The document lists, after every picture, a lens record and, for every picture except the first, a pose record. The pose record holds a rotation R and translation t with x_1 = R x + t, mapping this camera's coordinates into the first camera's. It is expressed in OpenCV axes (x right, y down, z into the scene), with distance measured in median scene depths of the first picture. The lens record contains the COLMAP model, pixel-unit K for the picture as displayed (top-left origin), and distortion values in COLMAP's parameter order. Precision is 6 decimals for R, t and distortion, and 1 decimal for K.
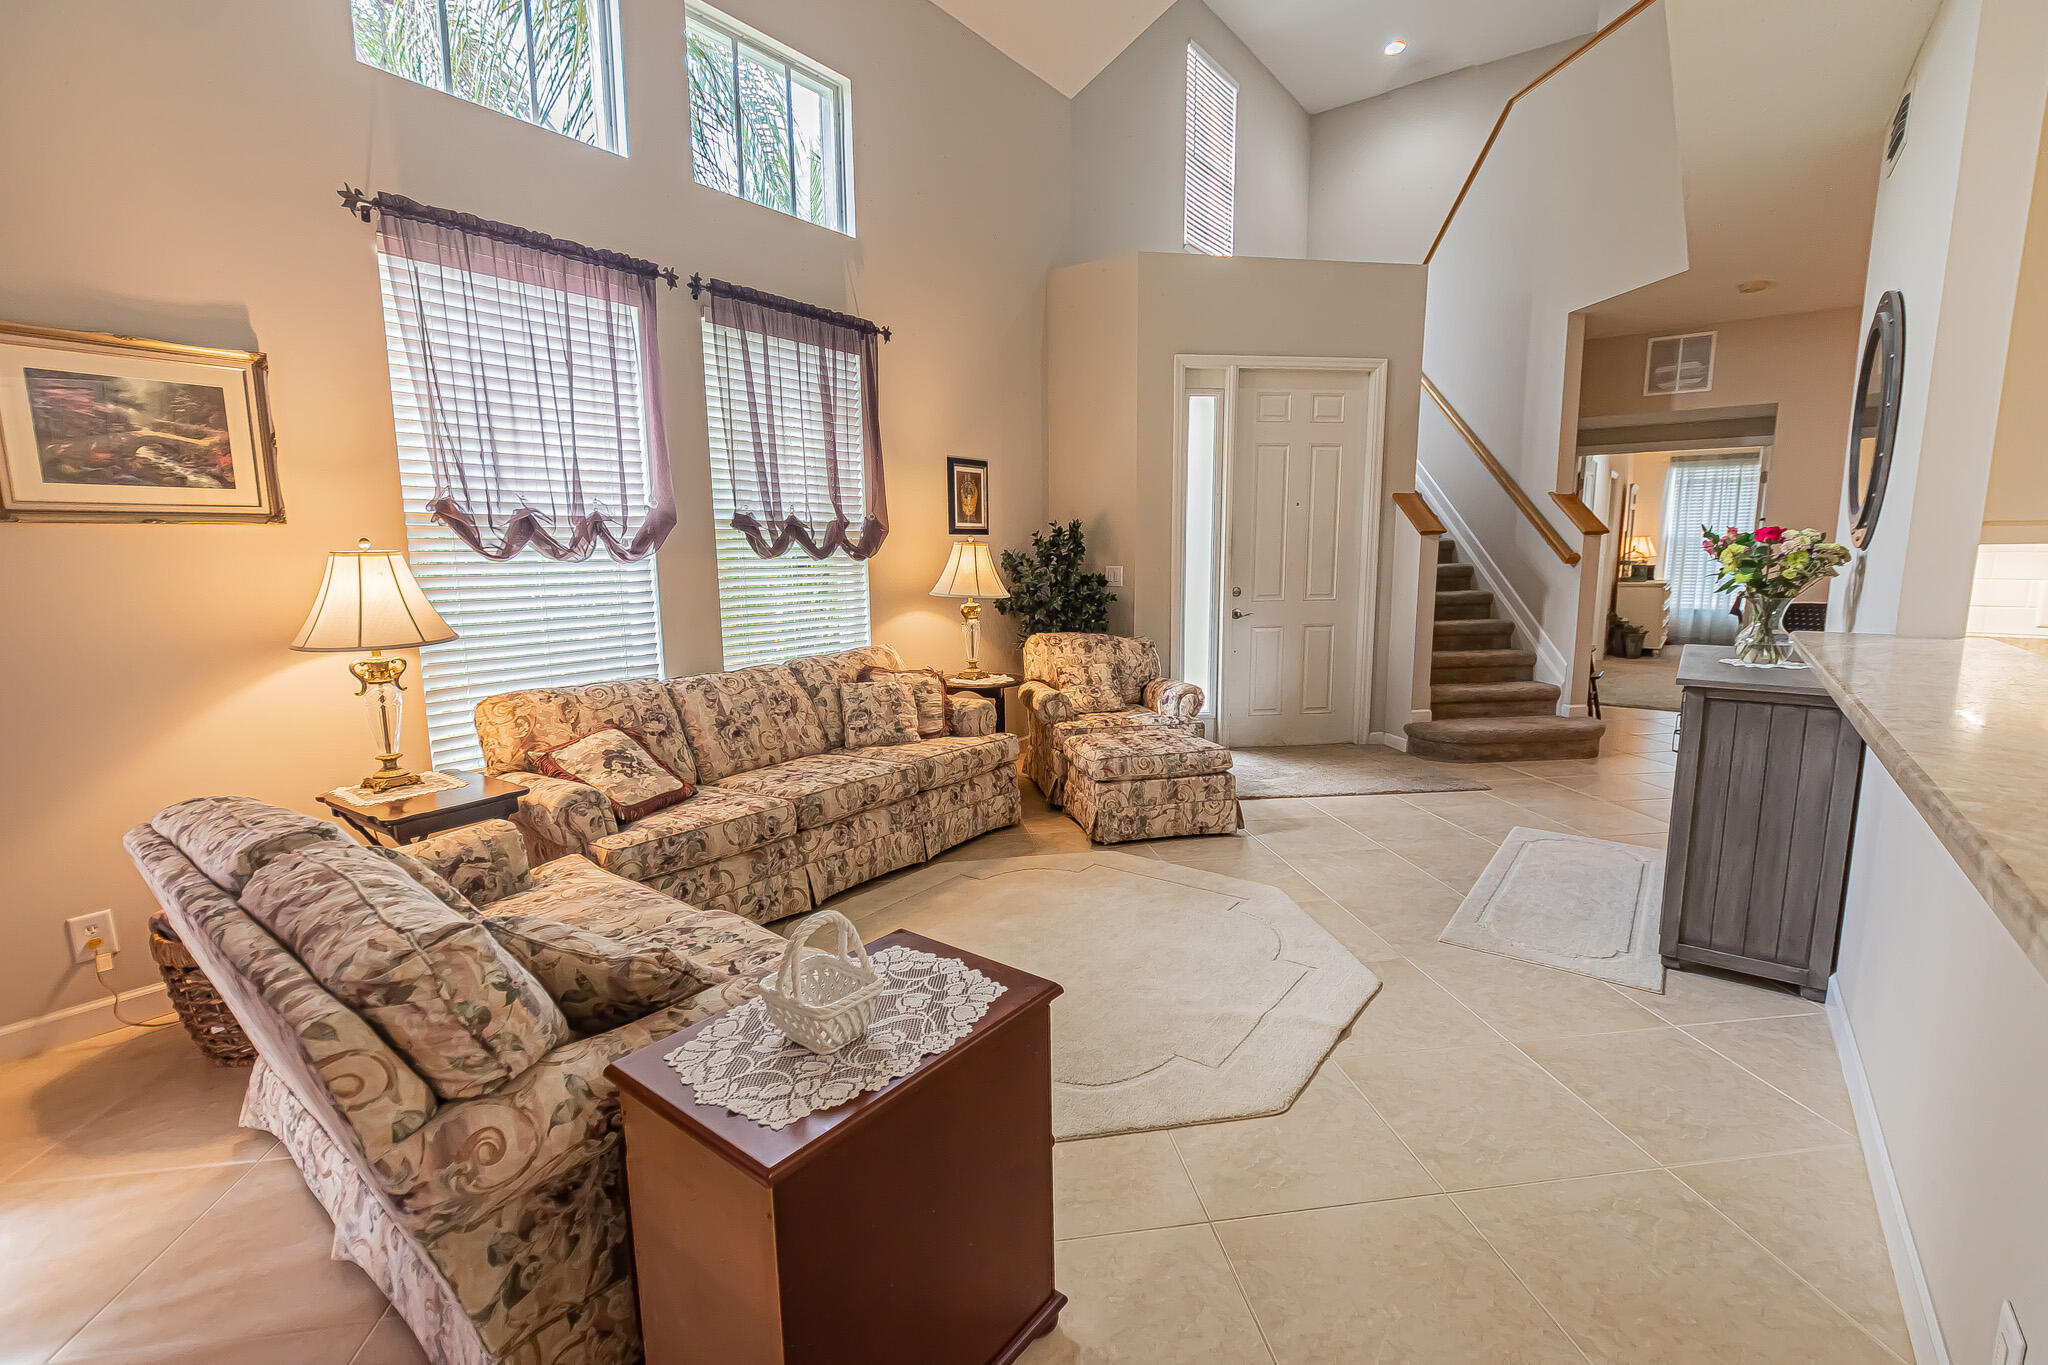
lens RADIAL K [[918.5, 0, 1029.4], [0, 918.5, 685.6], [0, 0, 1]] dist [0.000633, -0.000852]
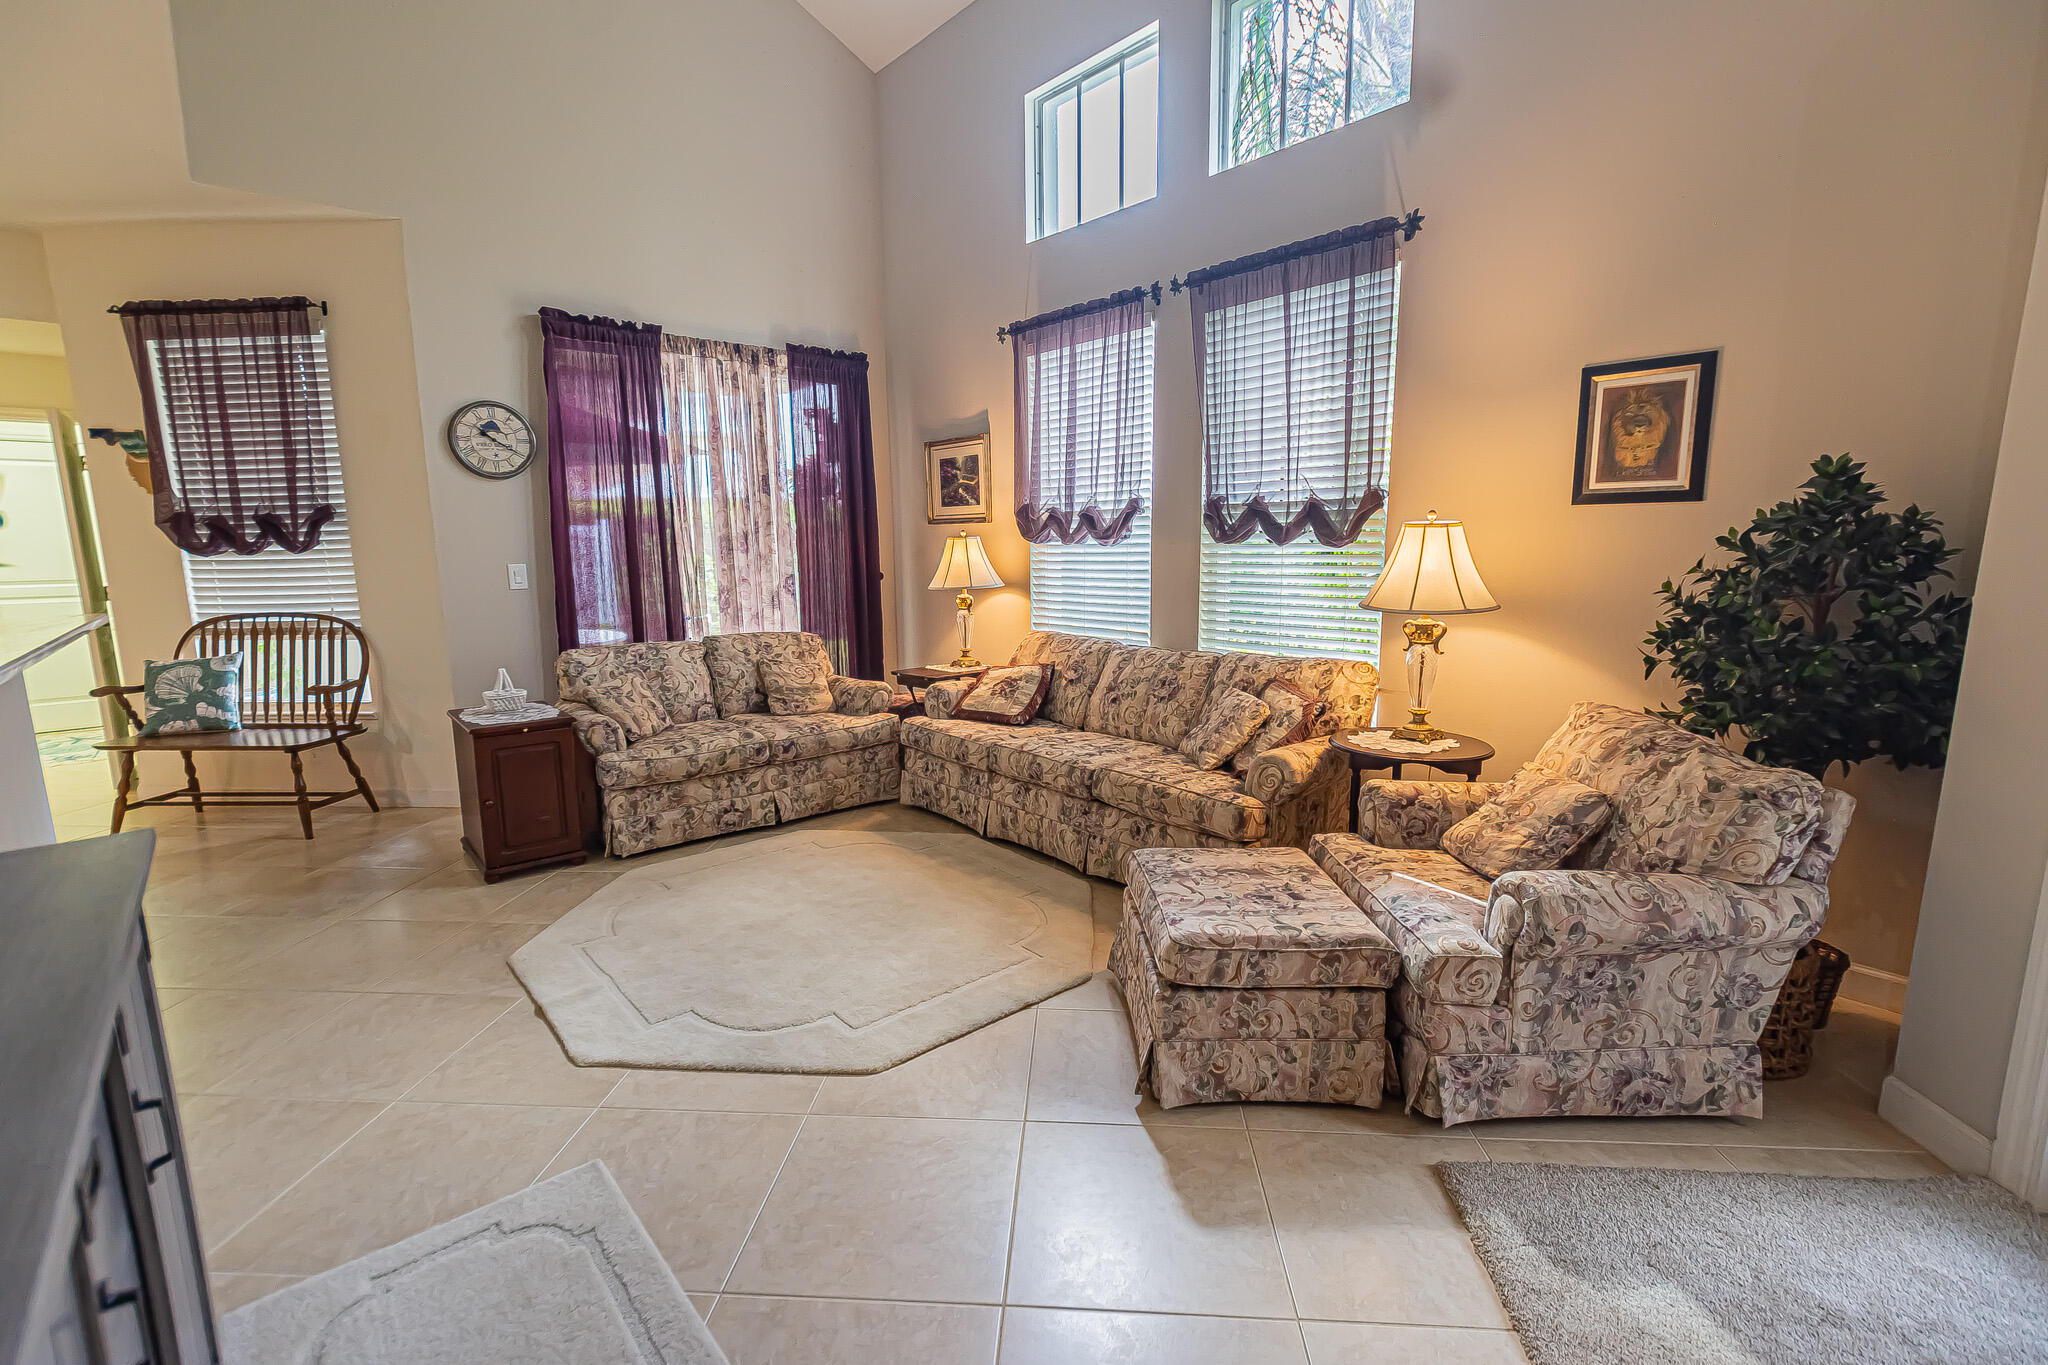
lens RADIAL K [[918.5, 0, 1028.1], [0, 918.5, 687.0], [0, 0, 1]] dist [0.000633, -0.000852]
pose [[-0.223964, 0.167011, -0.960181, 0.715476], [-0.129095, 0.971443, 0.199082, -0.159060], [0.966009, 0.168542, -0.196008, 1.028516]]
